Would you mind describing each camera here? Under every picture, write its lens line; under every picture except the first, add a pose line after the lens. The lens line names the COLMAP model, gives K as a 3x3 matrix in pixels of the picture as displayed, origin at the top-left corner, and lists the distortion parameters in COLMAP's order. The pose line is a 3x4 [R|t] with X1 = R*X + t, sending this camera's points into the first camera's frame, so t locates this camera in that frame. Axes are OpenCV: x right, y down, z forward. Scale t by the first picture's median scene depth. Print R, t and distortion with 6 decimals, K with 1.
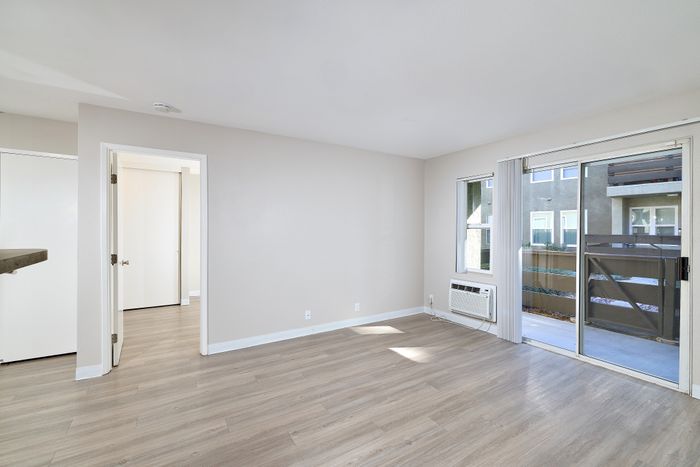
lens RADIAL K [[301.2, 0, 348.1], [0, 301.2, 231.4], [0, 0, 1]] dist [-0.001258, 0.000009]
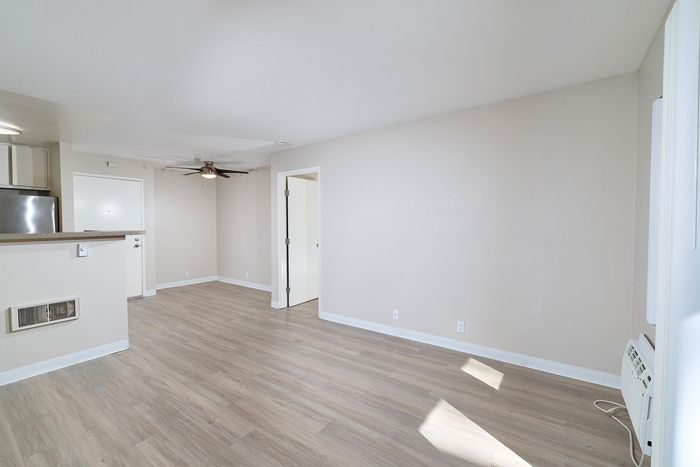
lens RADIAL K [[301.2, 0, 348.1], [0, 301.2, 231.4], [0, 0, 1]] dist [-0.001258, 0.000009]
pose [[0.384788, 0.015436, -0.922876, 0.898276], [0.000817, 0.999854, 0.017064, 0.007263], [0.923005, -0.007320, 0.384719, 0.690961]]
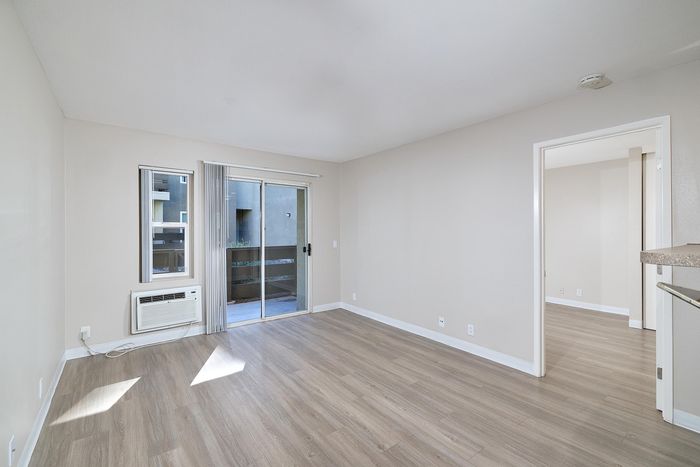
lens RADIAL K [[301.2, 0, 348.1], [0, 301.2, 231.4], [0, 0, 1]] dist [-0.001258, 0.000009]
pose [[-0.103204, -0.002929, 0.994656, -0.755906], [0.002959, 0.999990, 0.003252, -0.002229], [-0.994656, 0.003279, -0.103194, 0.828414]]
